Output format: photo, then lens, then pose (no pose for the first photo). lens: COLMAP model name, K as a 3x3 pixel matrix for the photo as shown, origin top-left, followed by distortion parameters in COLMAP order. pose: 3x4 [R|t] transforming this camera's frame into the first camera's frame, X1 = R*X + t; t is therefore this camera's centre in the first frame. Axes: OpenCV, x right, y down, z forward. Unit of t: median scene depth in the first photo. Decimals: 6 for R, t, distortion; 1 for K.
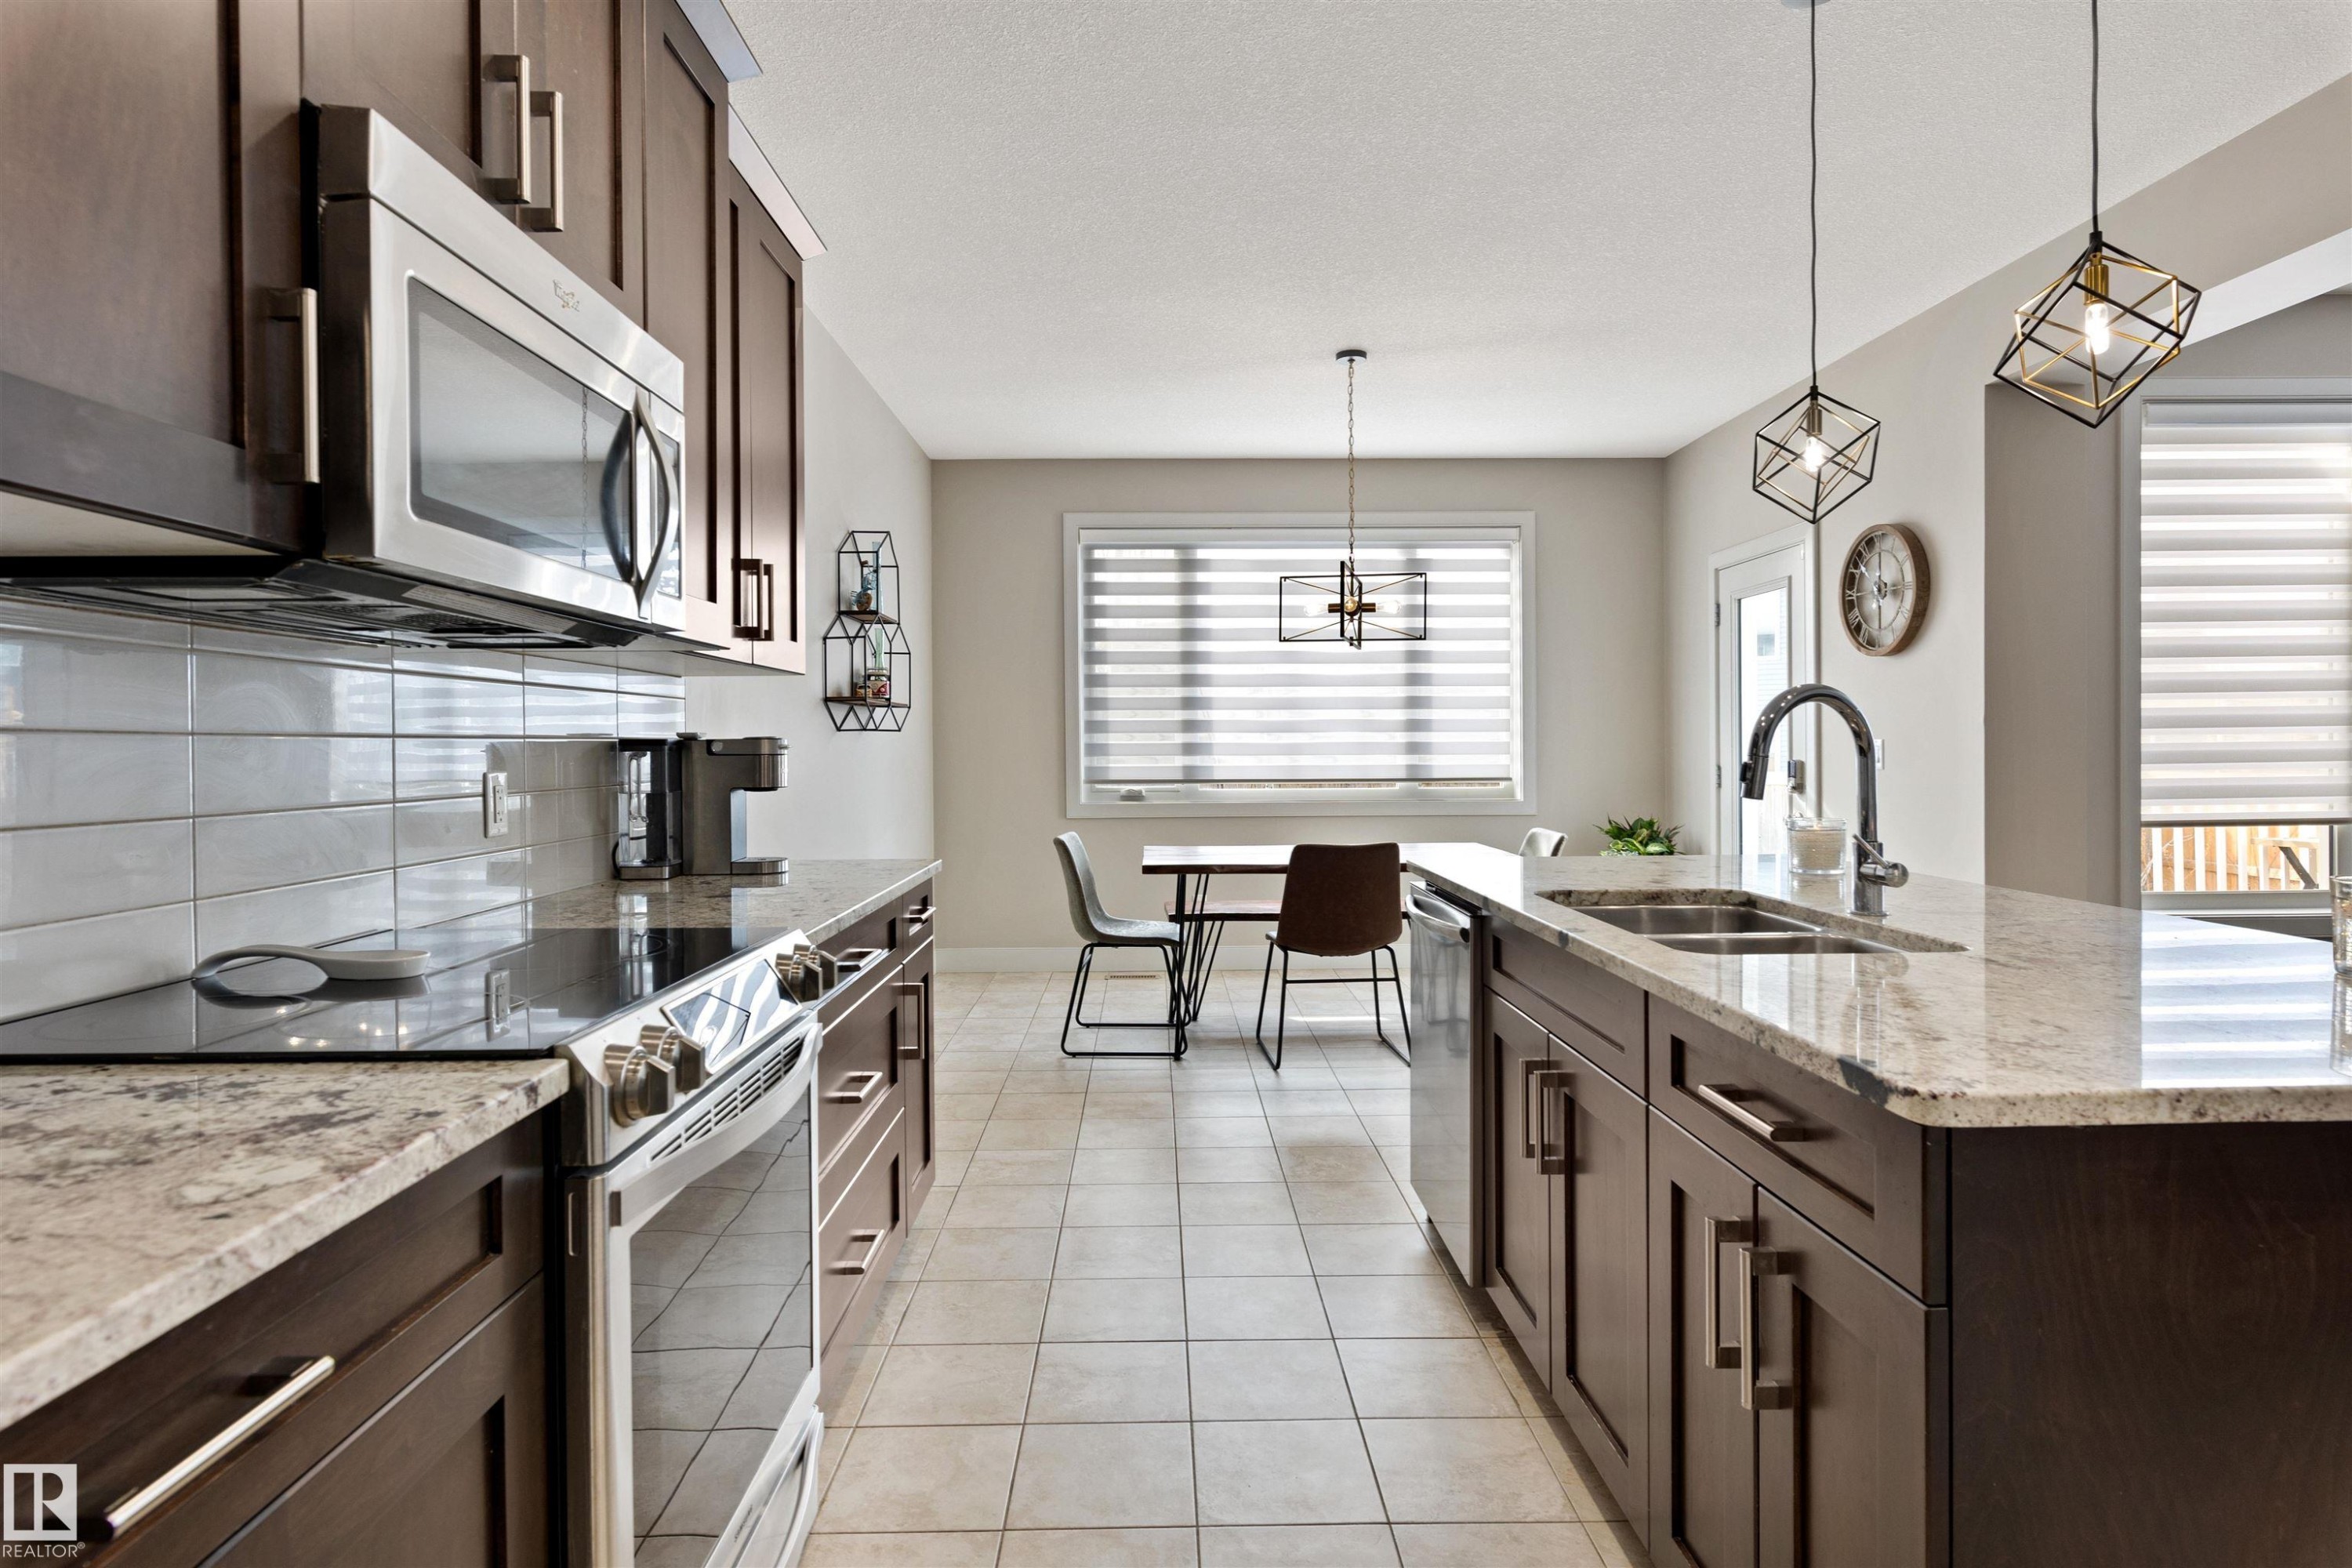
lens RADIAL K [[1225.6, 0, 1174.4], [0, 1225.6, 762.0], [0, 0, 1]] dist [0.000599, 0.000171]
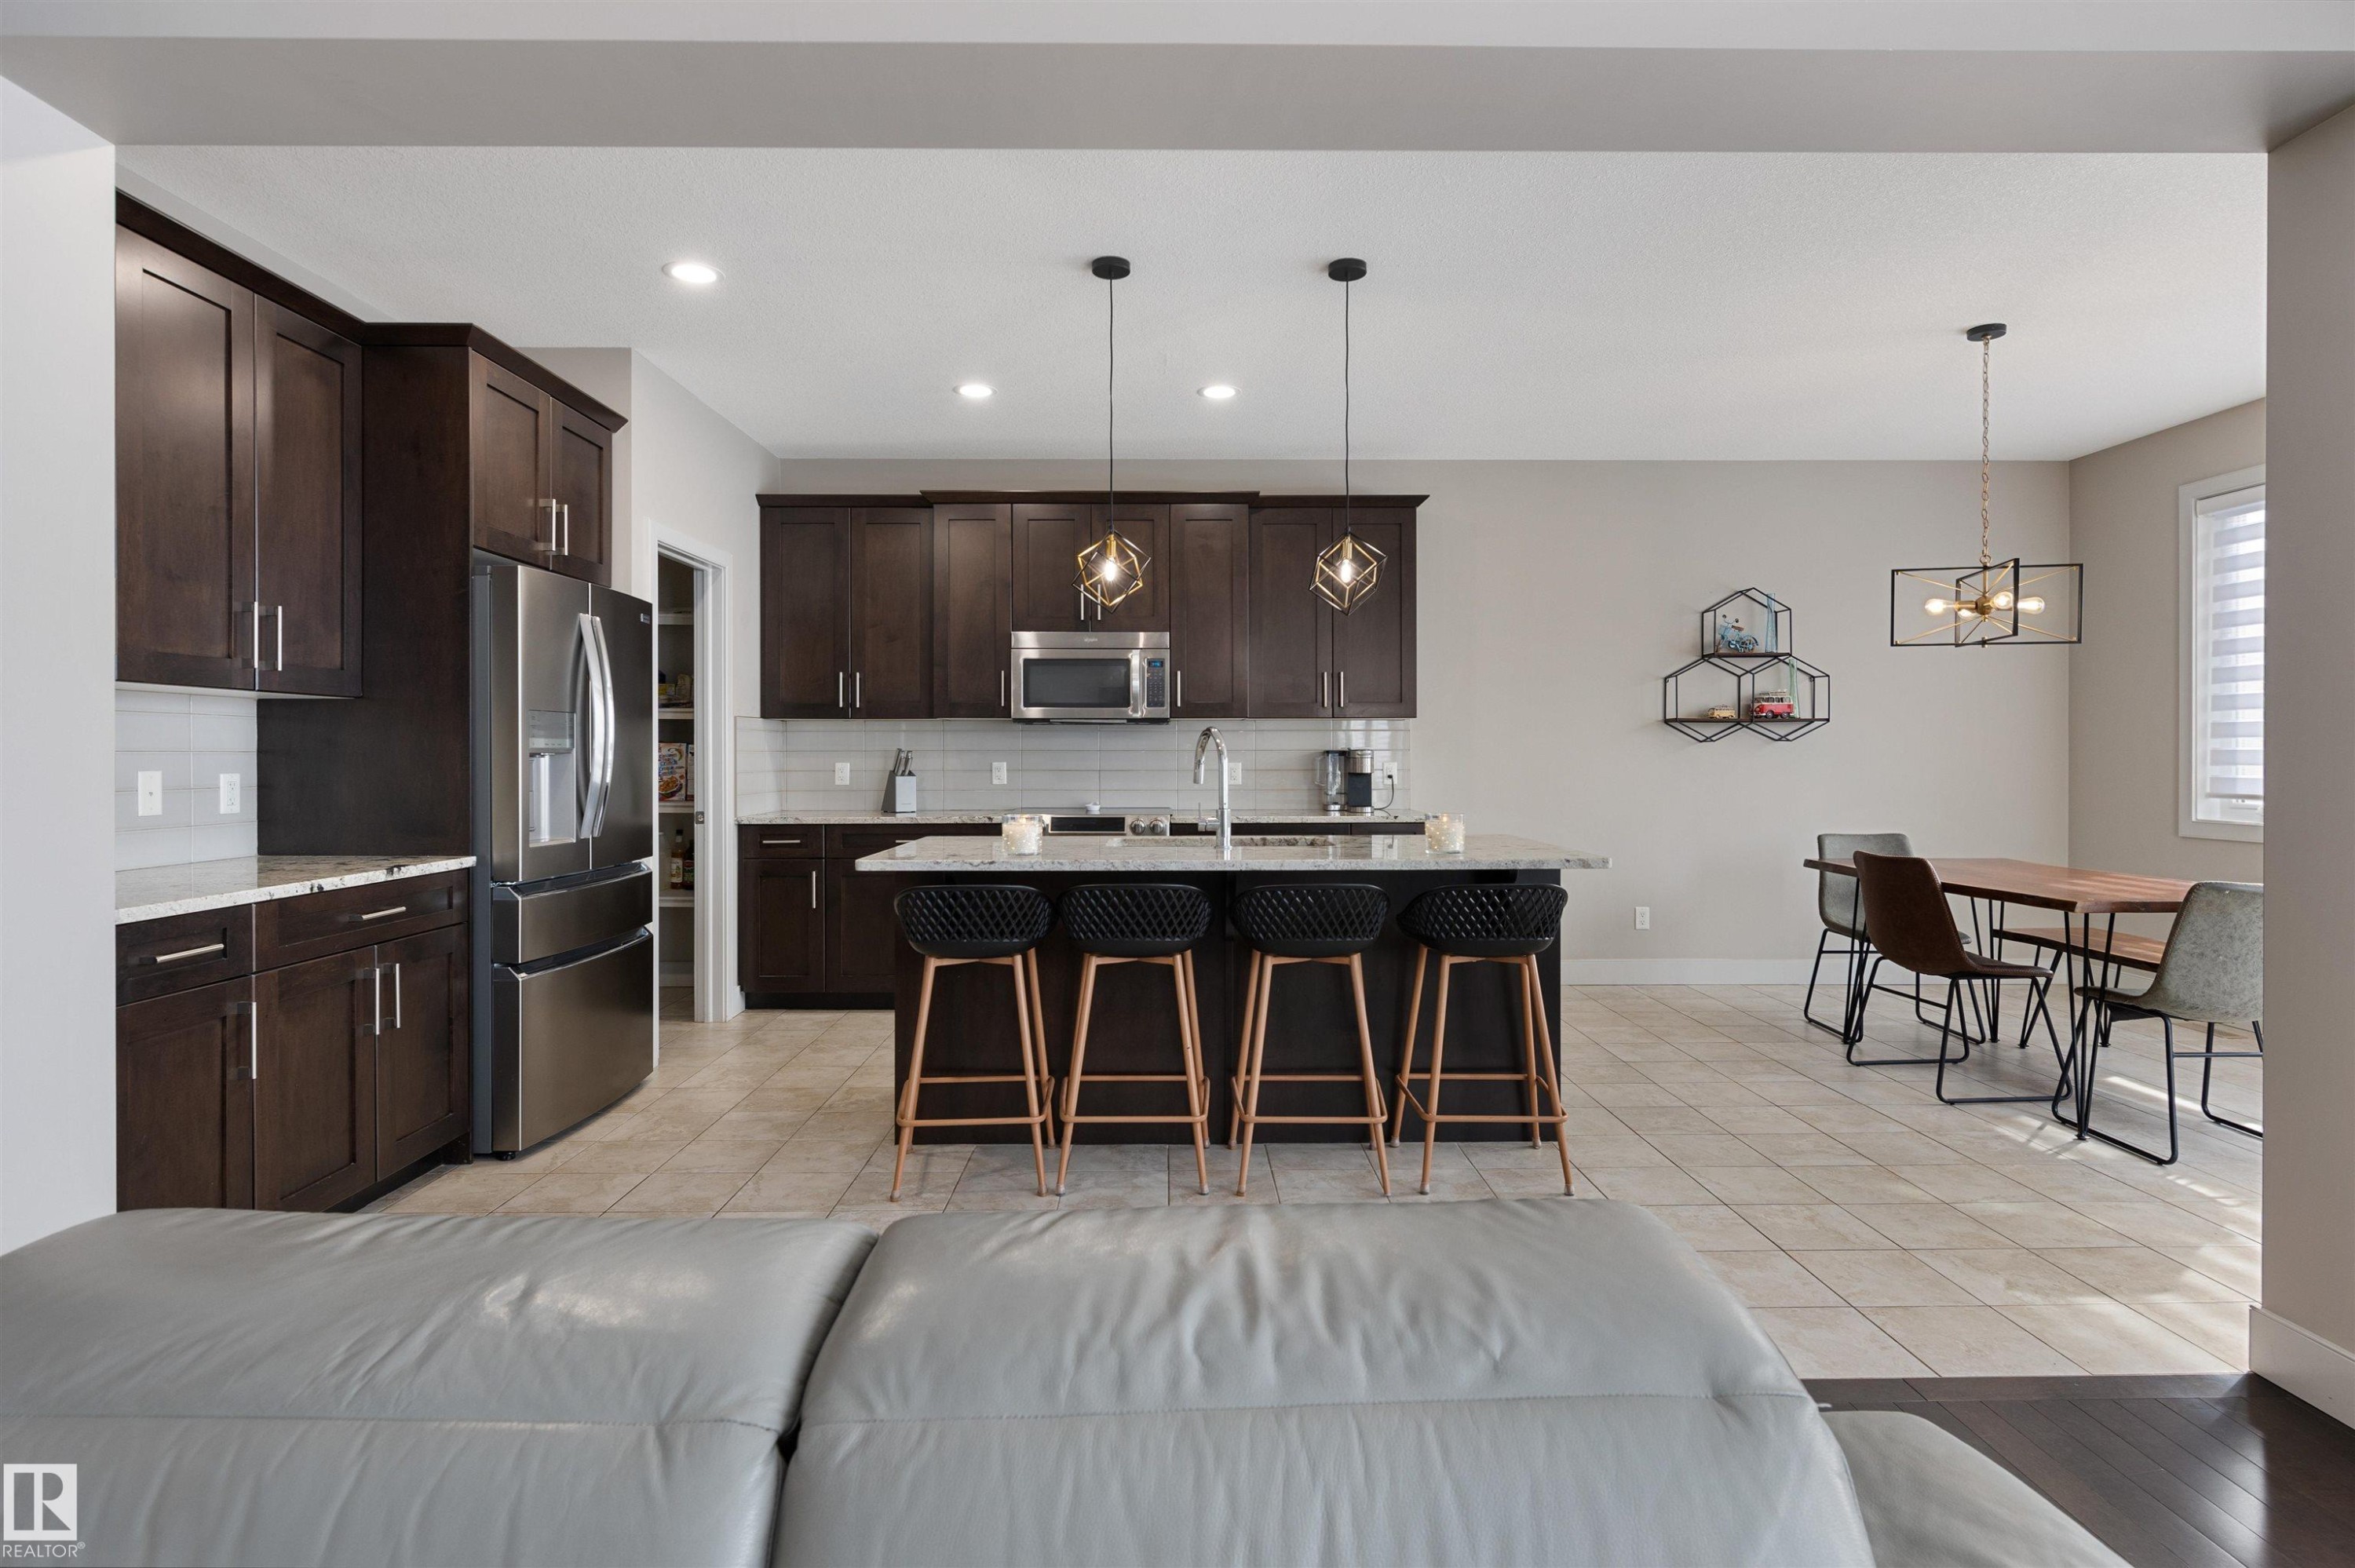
lens RADIAL K [[1227.0, 0, 1175.9], [0, 1227.0, 762.0], [0, 0, 1]] dist [0.000599, 0.000171]
pose [[0.003222, 0.014728, -0.999886, 0.976420], [-0.010771, 0.999834, 0.014693, -0.014800], [0.999937, 0.010722, 0.003380, 0.360832]]
